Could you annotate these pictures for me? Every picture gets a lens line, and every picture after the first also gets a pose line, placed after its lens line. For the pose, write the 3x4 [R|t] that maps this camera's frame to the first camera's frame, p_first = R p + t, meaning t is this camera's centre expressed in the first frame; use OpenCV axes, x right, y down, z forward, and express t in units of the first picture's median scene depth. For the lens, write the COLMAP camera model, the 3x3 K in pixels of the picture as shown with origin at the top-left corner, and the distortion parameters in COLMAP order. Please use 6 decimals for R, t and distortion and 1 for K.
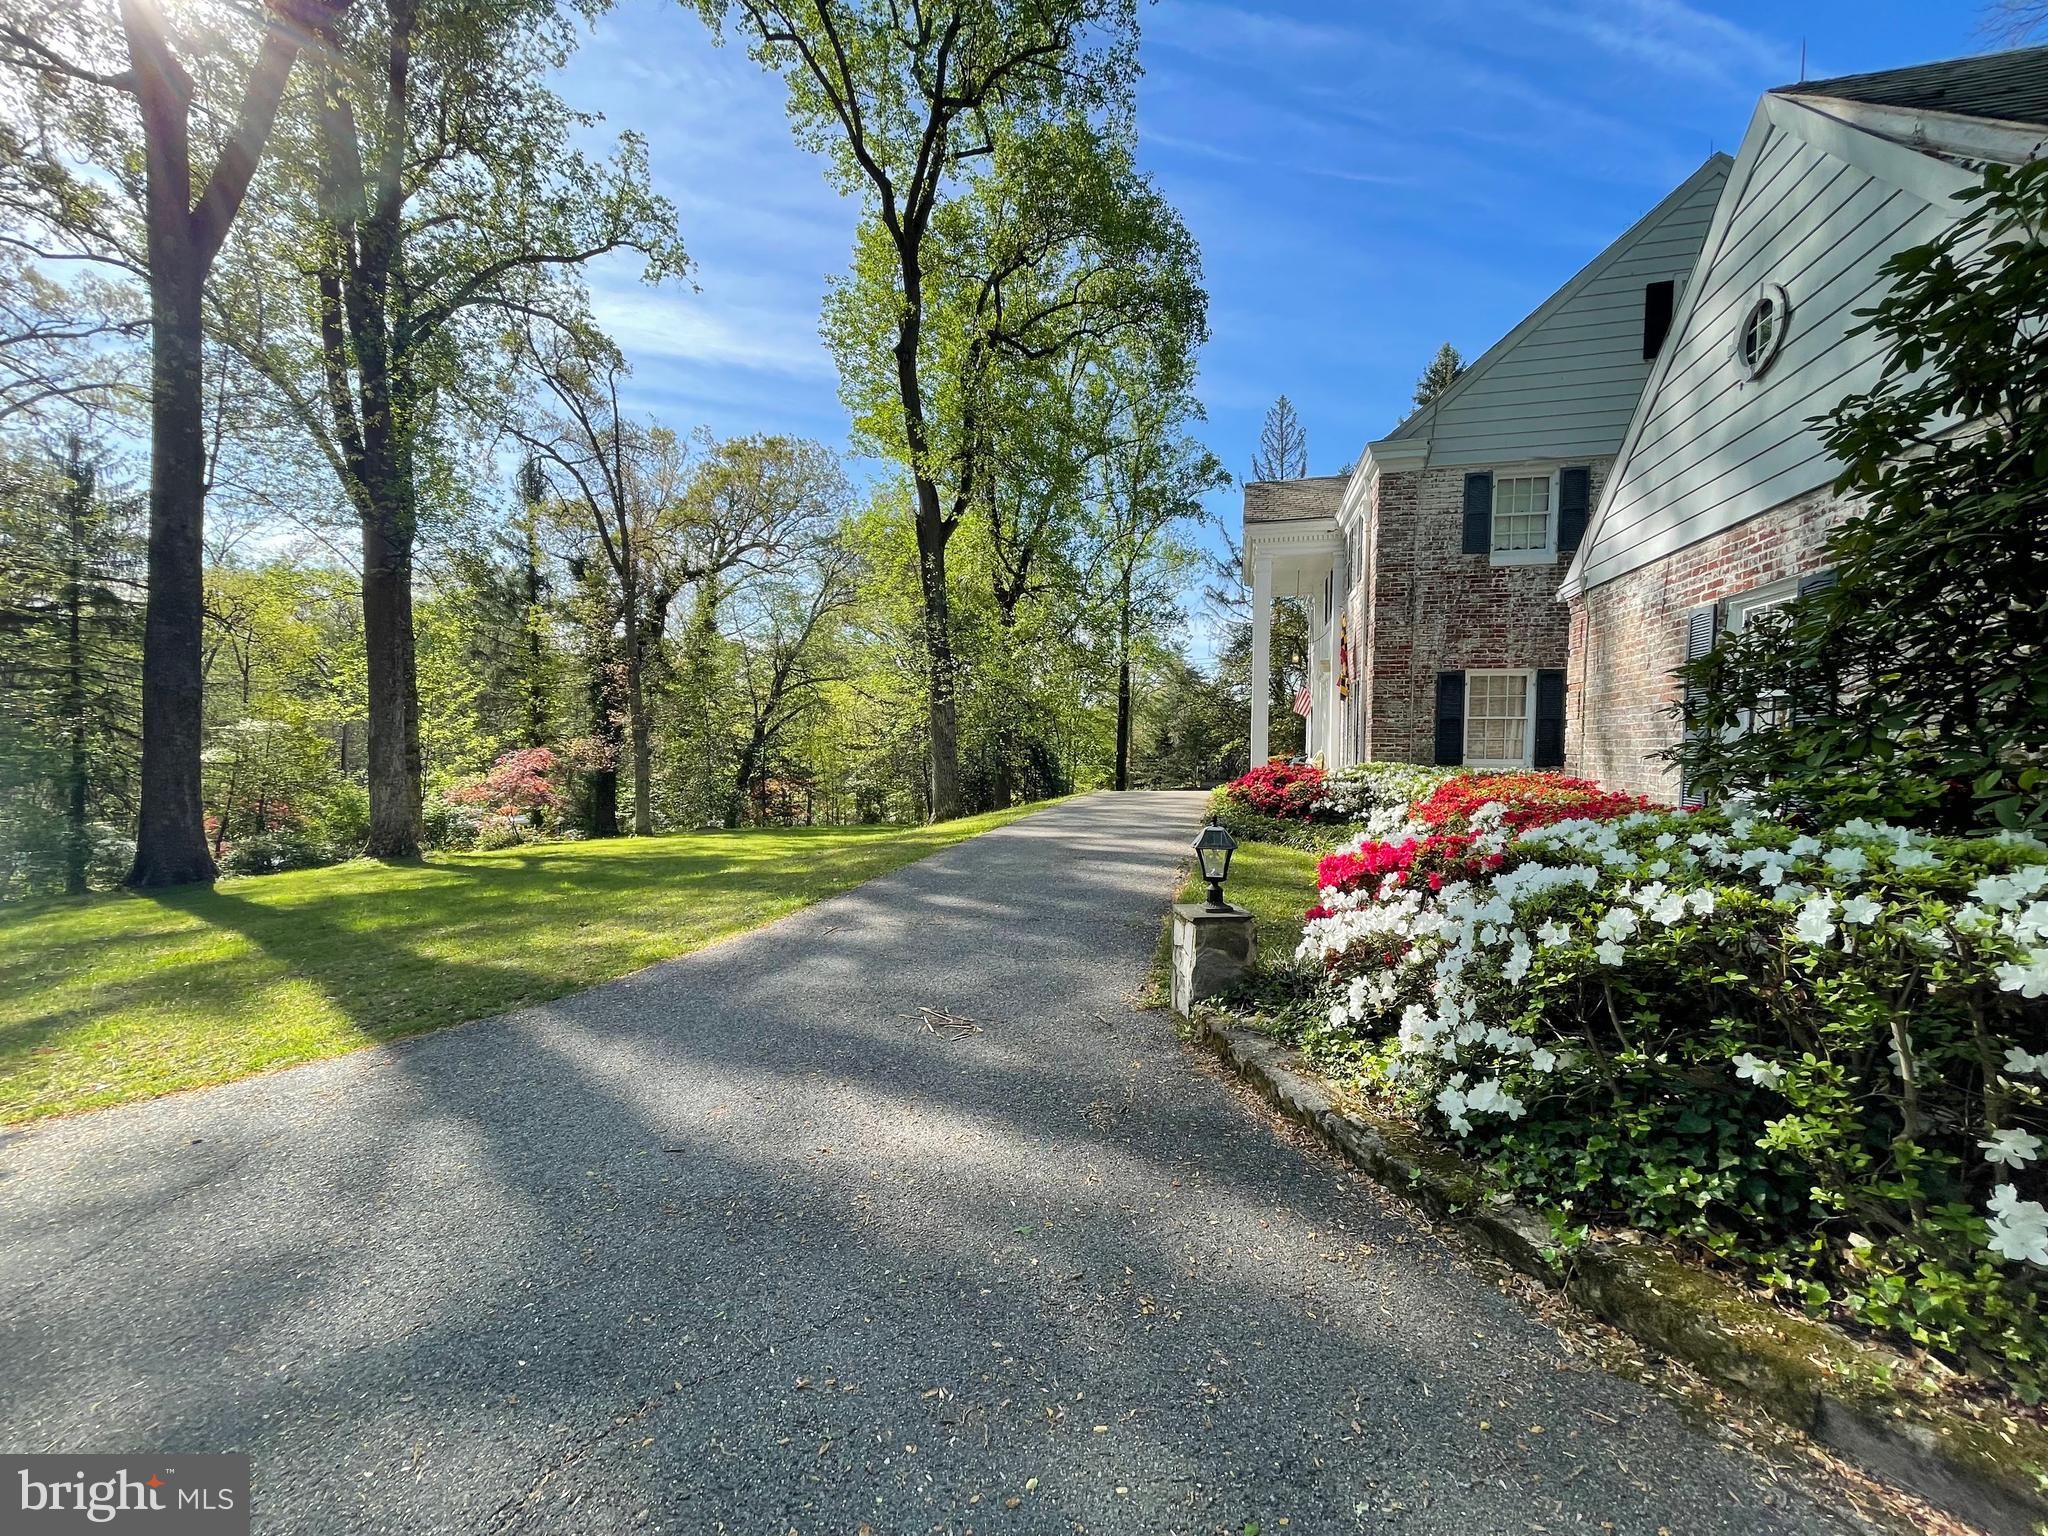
lens RADIAL K [[821.5, 0, 993.6], [0, 821.5, 775.8], [0, 0, 1]] dist [-0.000428, 0.000432]
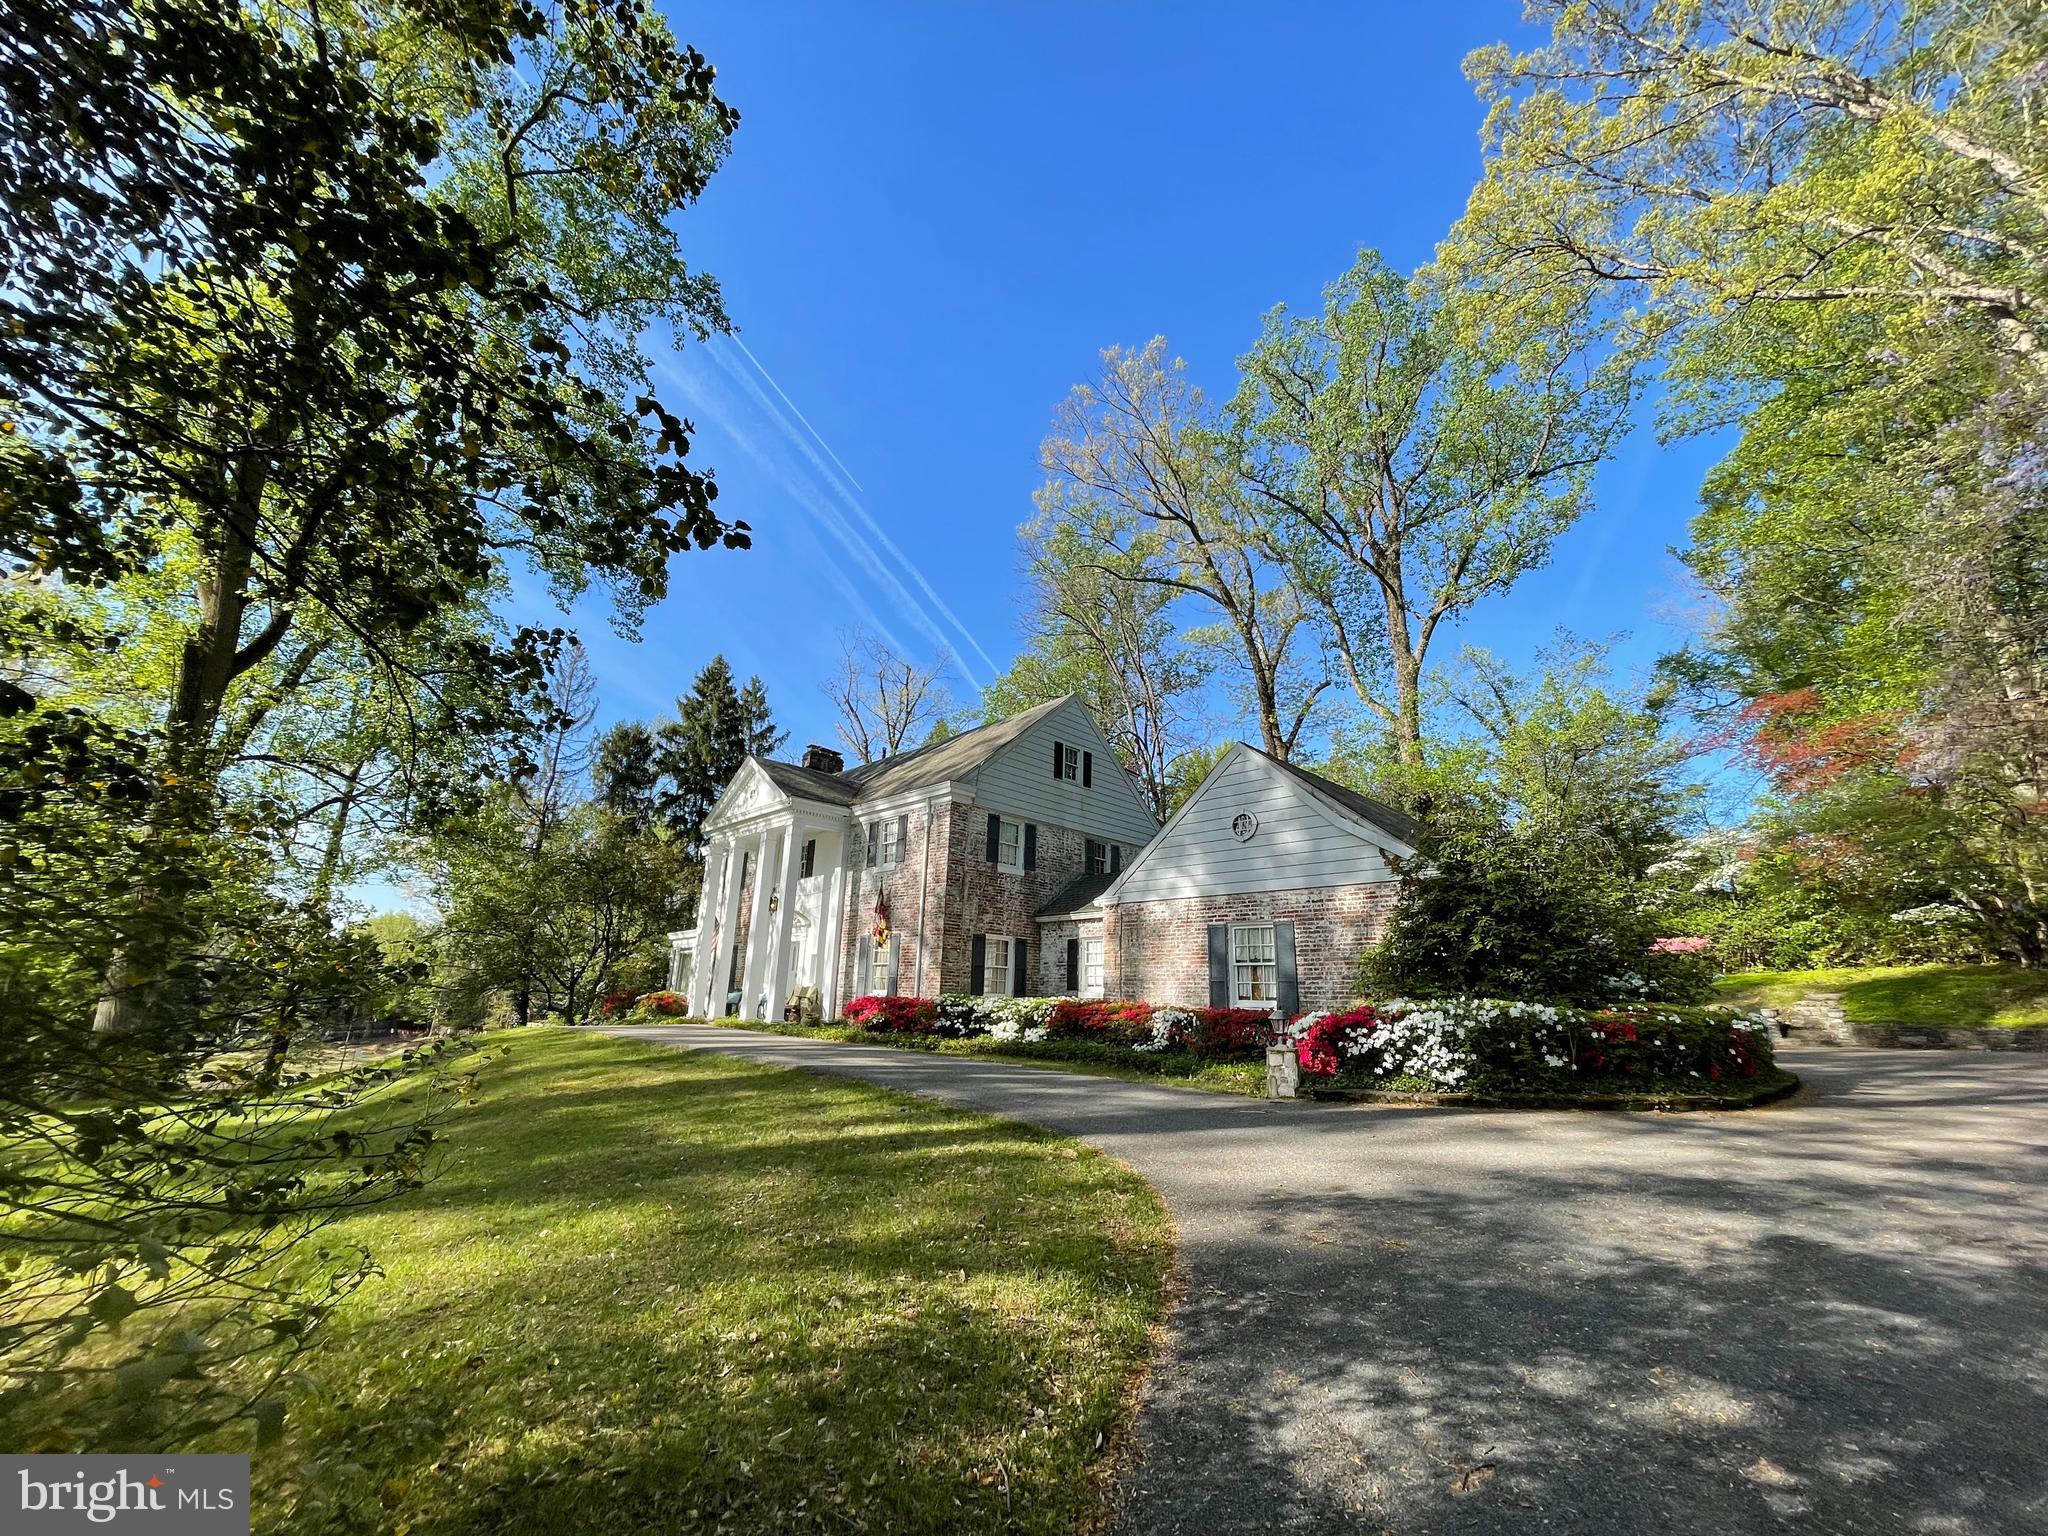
lens RADIAL K [[825.3, 0, 1010.8], [0, 825.3, 775.7], [0, 0, 1]] dist [-0.002787, 0.000523]
pose [[0.517754, 0.237994, 0.821760, -0.460439], [0.008293, 0.959087, -0.282991, 0.016299], [-0.855489, 0.153335, 0.494597, 0.079812]]
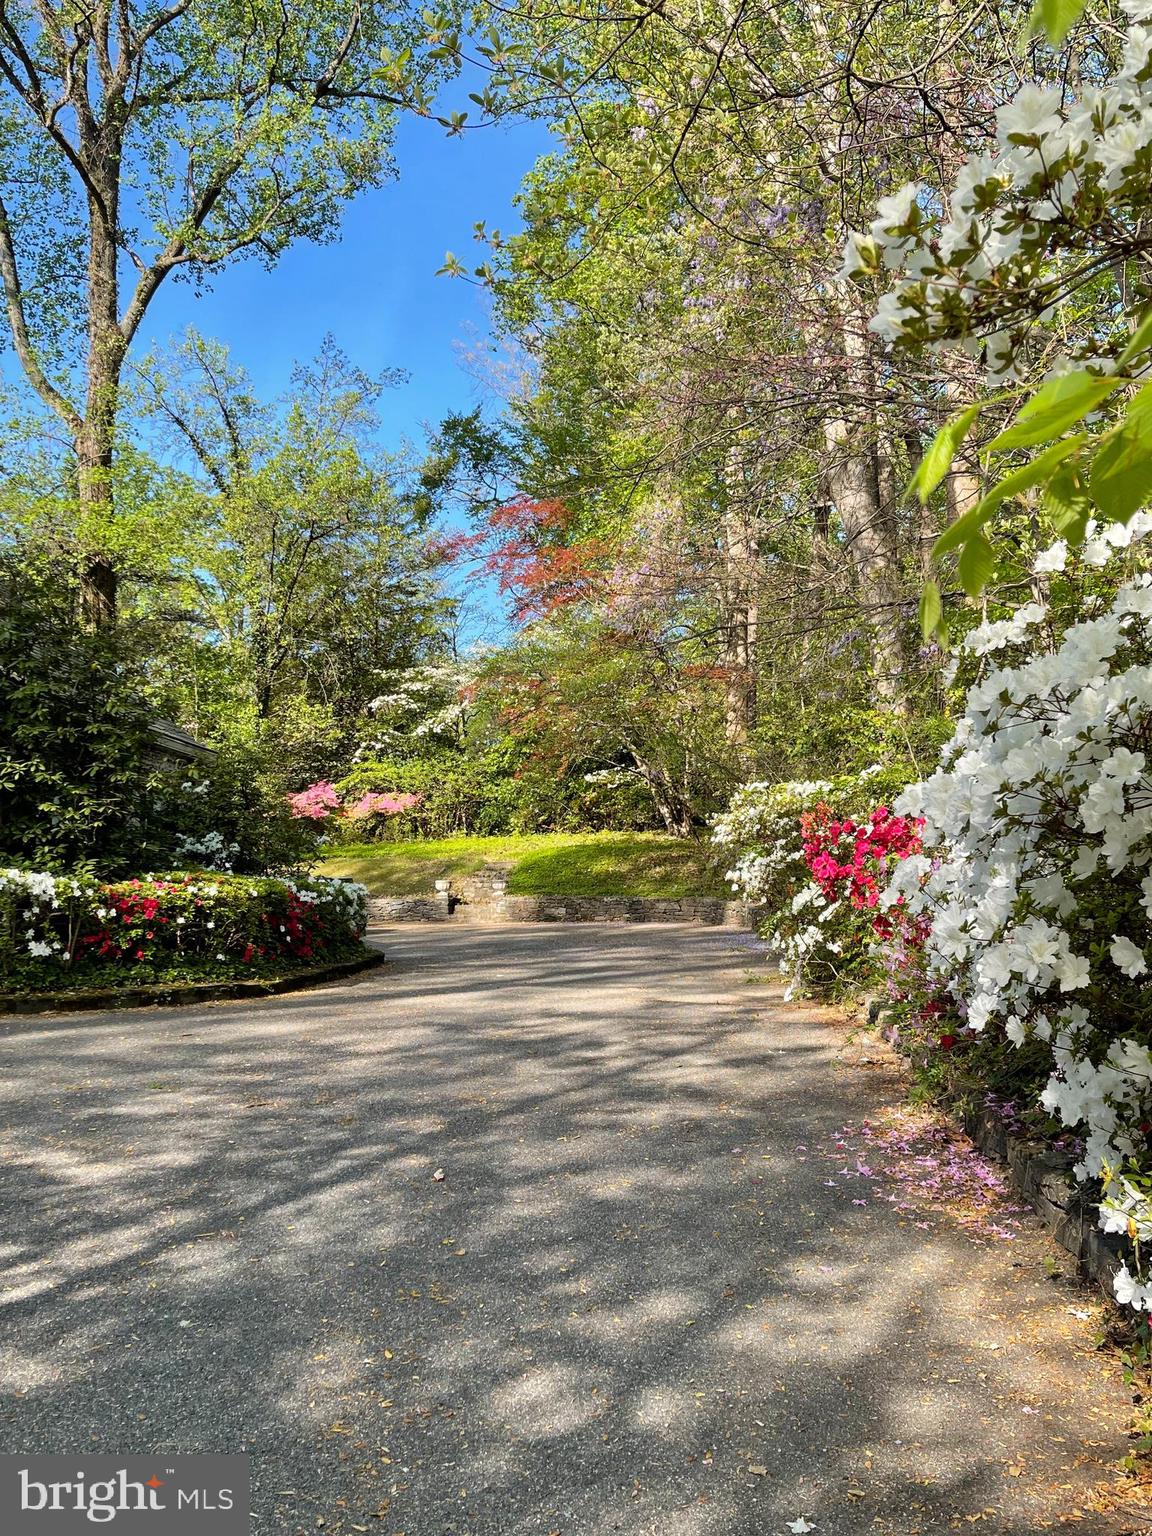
lens RADIAL K [[1394.2, 0, 576.0], [0, 1394.2, 768.0], [0, 0, 1]] dist [0.084304, -0.096936]
pose [[-0.216216, 0.088436, 0.972332, -0.489785], [0.028786, 0.996034, -0.084191, 0.022673], [-0.975921, 0.009786, -0.217904, -0.012423]]
